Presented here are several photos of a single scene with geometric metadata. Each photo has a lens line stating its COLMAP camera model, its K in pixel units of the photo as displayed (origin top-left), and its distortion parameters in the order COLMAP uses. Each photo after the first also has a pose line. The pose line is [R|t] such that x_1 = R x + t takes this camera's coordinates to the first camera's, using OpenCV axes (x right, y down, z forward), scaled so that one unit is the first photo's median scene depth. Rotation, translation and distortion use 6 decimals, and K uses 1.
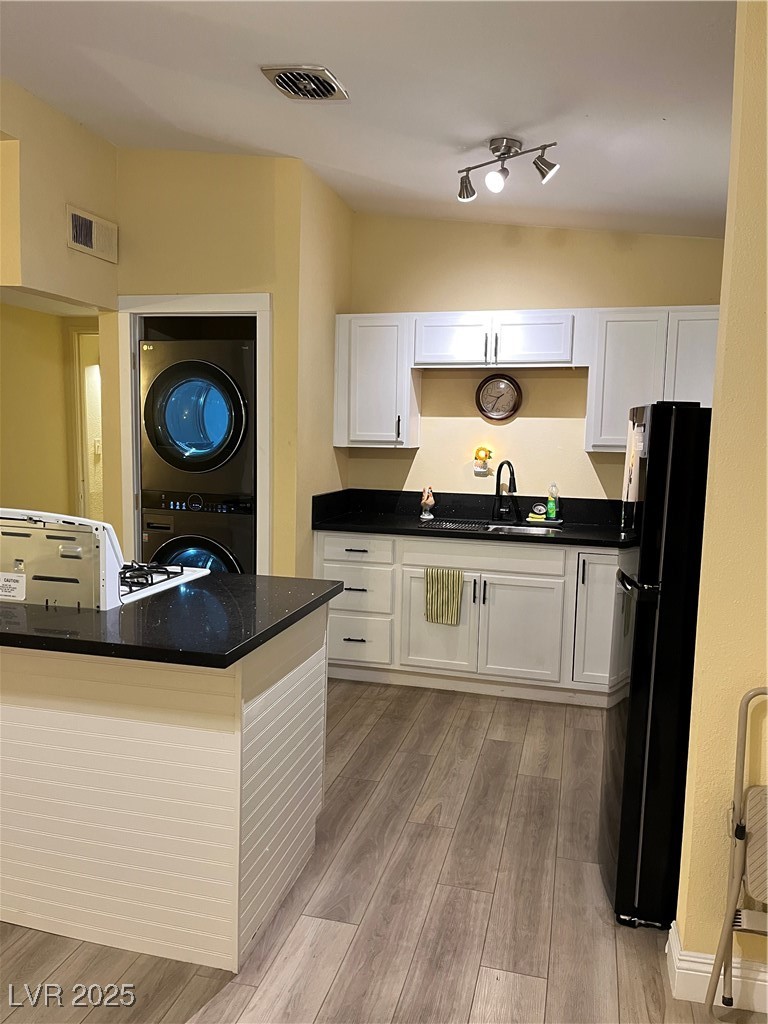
lens RADIAL K [[771.5, 0, 382.1], [0, 771.5, 514.3], [0, 0, 1]] dist [0.073428, -0.088582]
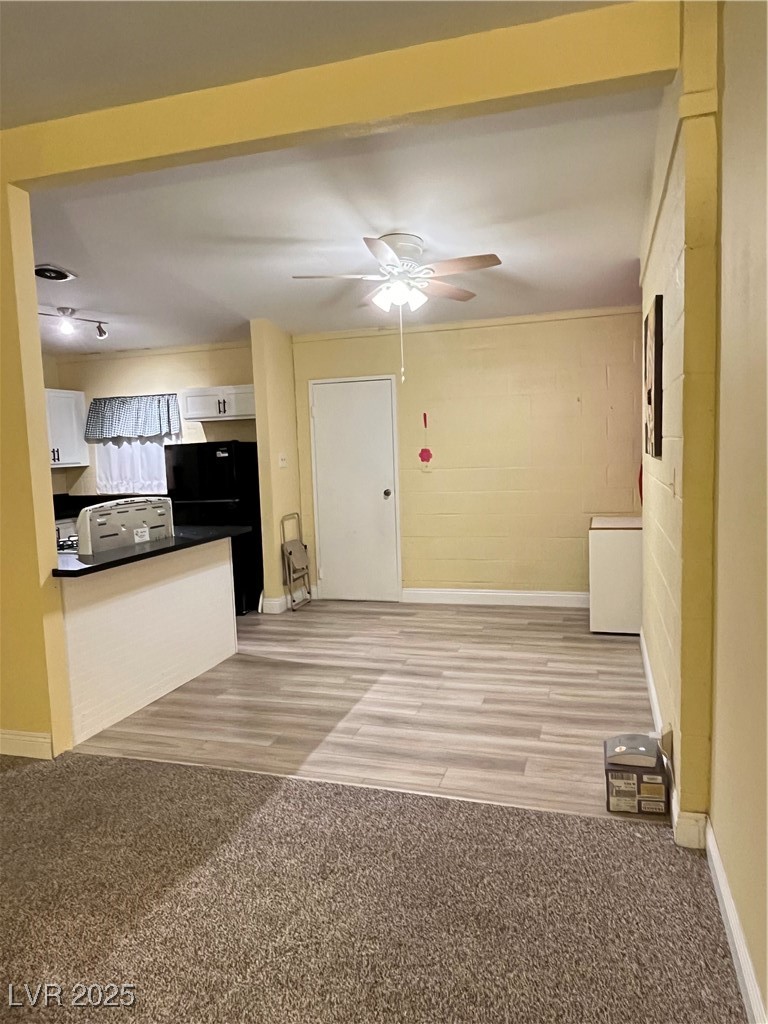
lens RADIAL K [[686.4, 0, 394.4], [0, 686.4, 509.8], [0, 0, 1]] dist [0.002475, 0.004284]
pose [[0.037873, -0.117957, 0.992296, -1.230527], [0.149524, 0.982498, 0.111085, -0.040764], [-0.988033, 0.144165, 0.054848, 0.130226]]
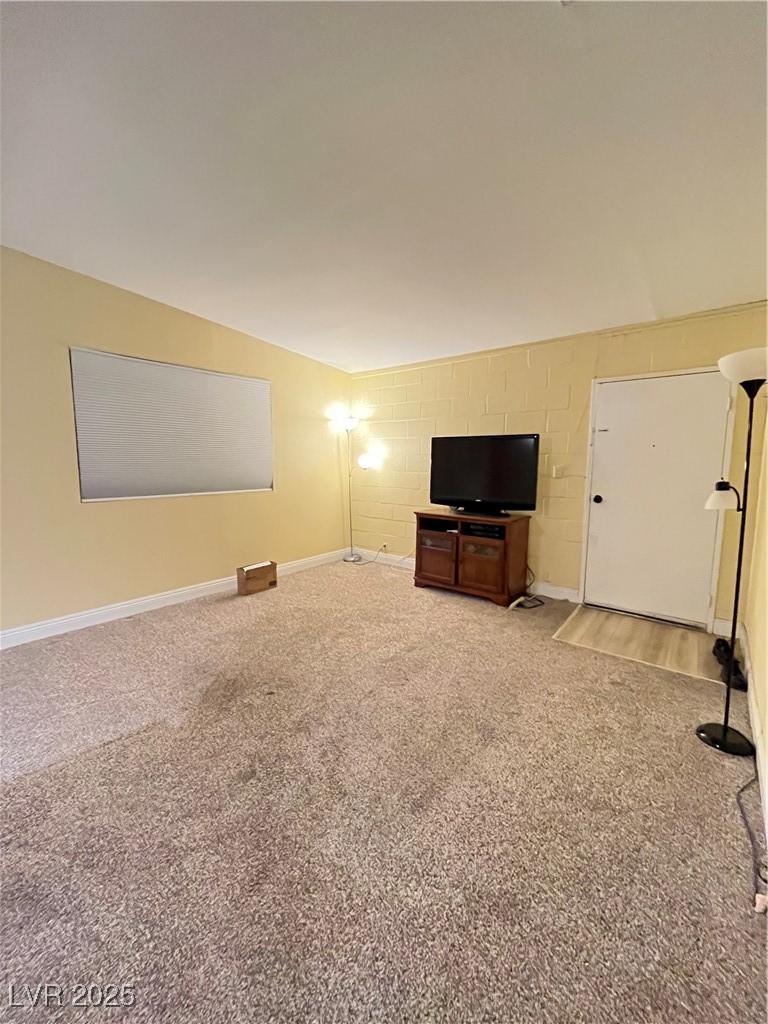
lens RADIAL K [[415.6, 0, 384.9], [0, 415.6, 512.8], [0, 0, 1]] dist [-0.003652, 0.000942]
pose [[-0.405640, 0.091831, -0.909408, -0.483314], [-0.115685, 0.981781, 0.150740, -0.081579], [0.906683, 0.166351, -0.387626, 0.814032]]
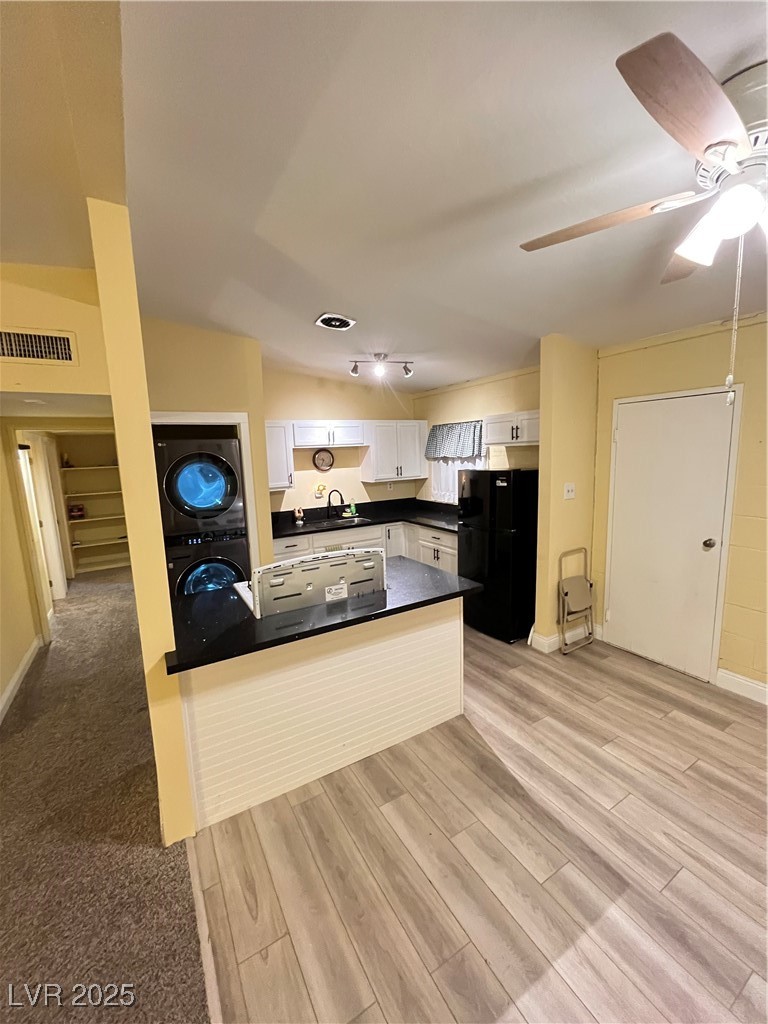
lens RADIAL K [[415.6, 0, 384.7], [0, 415.6, 510.5], [0, 0, 1]] dist [-0.003652, 0.000942]
pose [[0.701582, -0.148175, 0.697013, -0.589279], [0.130682, 0.988307, 0.078561, -0.092237], [-0.700504, 0.035970, 0.712742, 0.106694]]
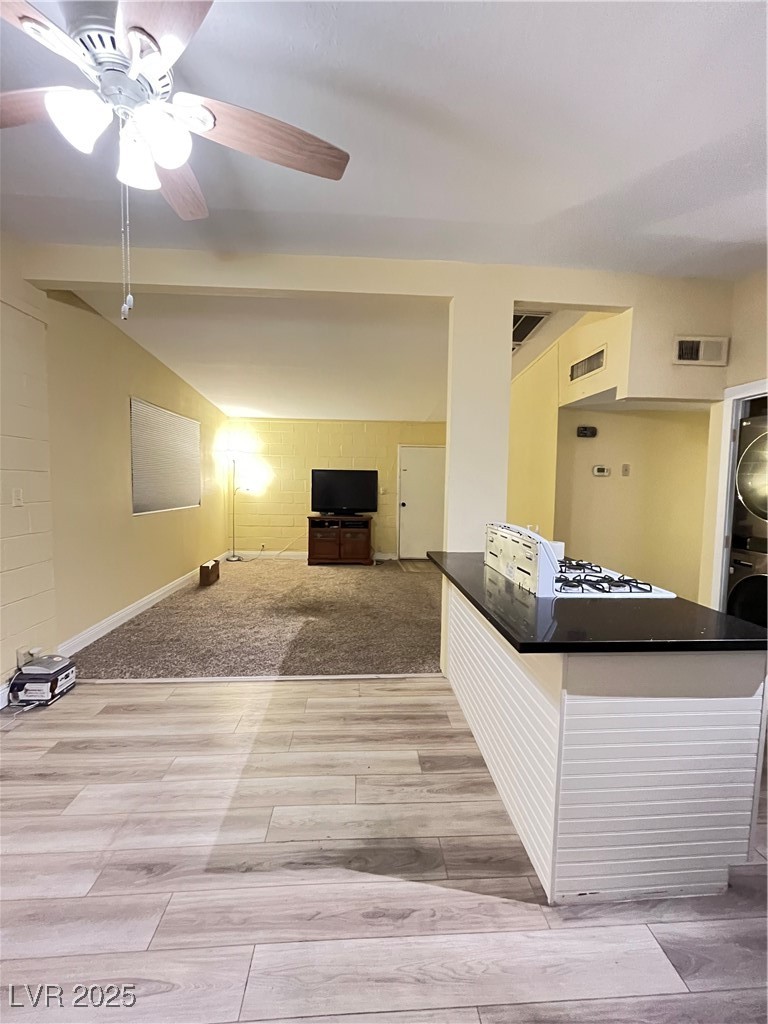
lens RADIAL K [[415.6, 0, 384.9], [0, 415.6, 511.2], [0, 0, 1]] dist [-0.003652, 0.000942]
pose [[0.318994, 0.046982, -0.946591, 0.164482], [-0.116001, 0.993197, 0.010204, -0.008548], [0.940631, 0.106551, 0.322274, 0.235029]]
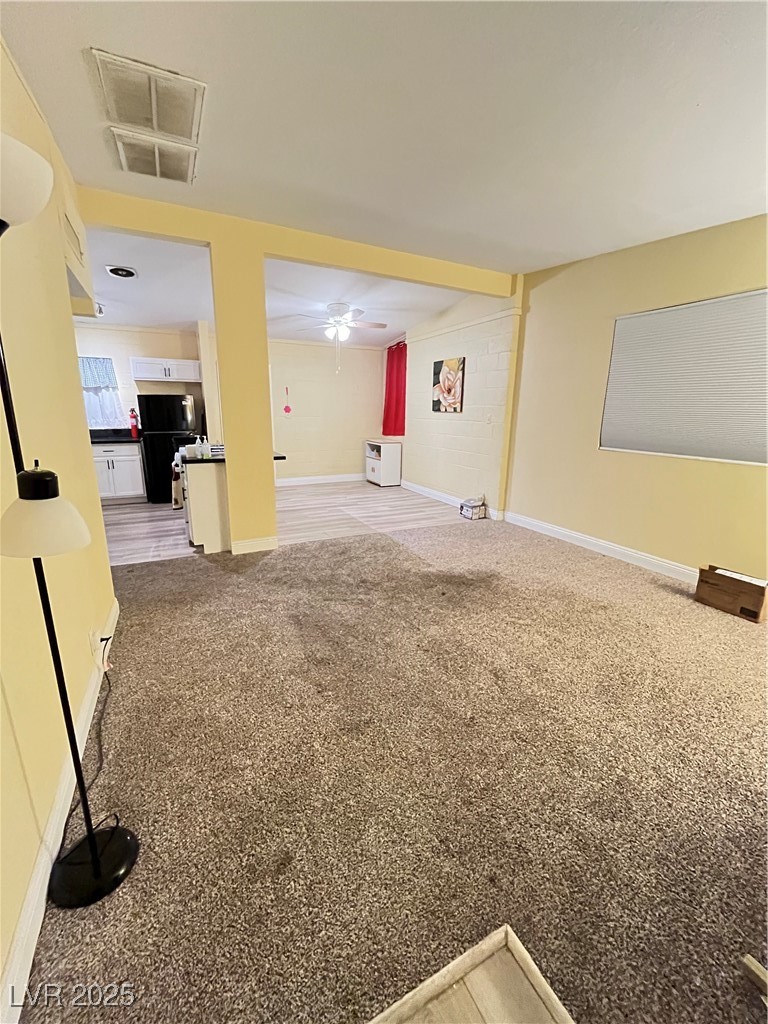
lens RADIAL K [[415.6, 0, 384.0], [0, 415.6, 509.6], [0, 0, 1]] dist [-0.003652, 0.000942]
pose [[-0.656911, -0.208224, 0.724646, -1.367587], [0.057030, 0.944633, 0.323135, -0.125409], [-0.751808, 0.253597, -0.608665, 0.991162]]
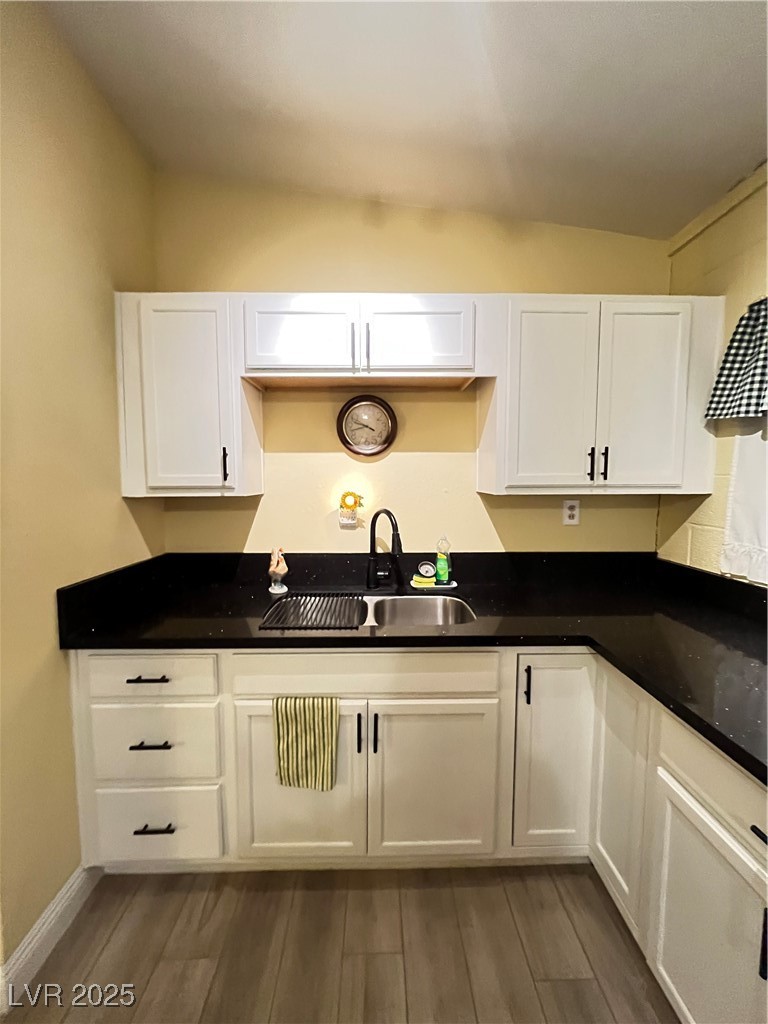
lens RADIAL K [[415.6, 0, 385.8], [0, 415.6, 511.6], [0, 0, 1]] dist [-0.003652, 0.000942]
pose [[0.959990, -0.042627, 0.276772, 0.056976], [0.050703, 0.998470, -0.022085, -0.063169], [-0.275407, 0.035234, 0.960682, 0.671679]]
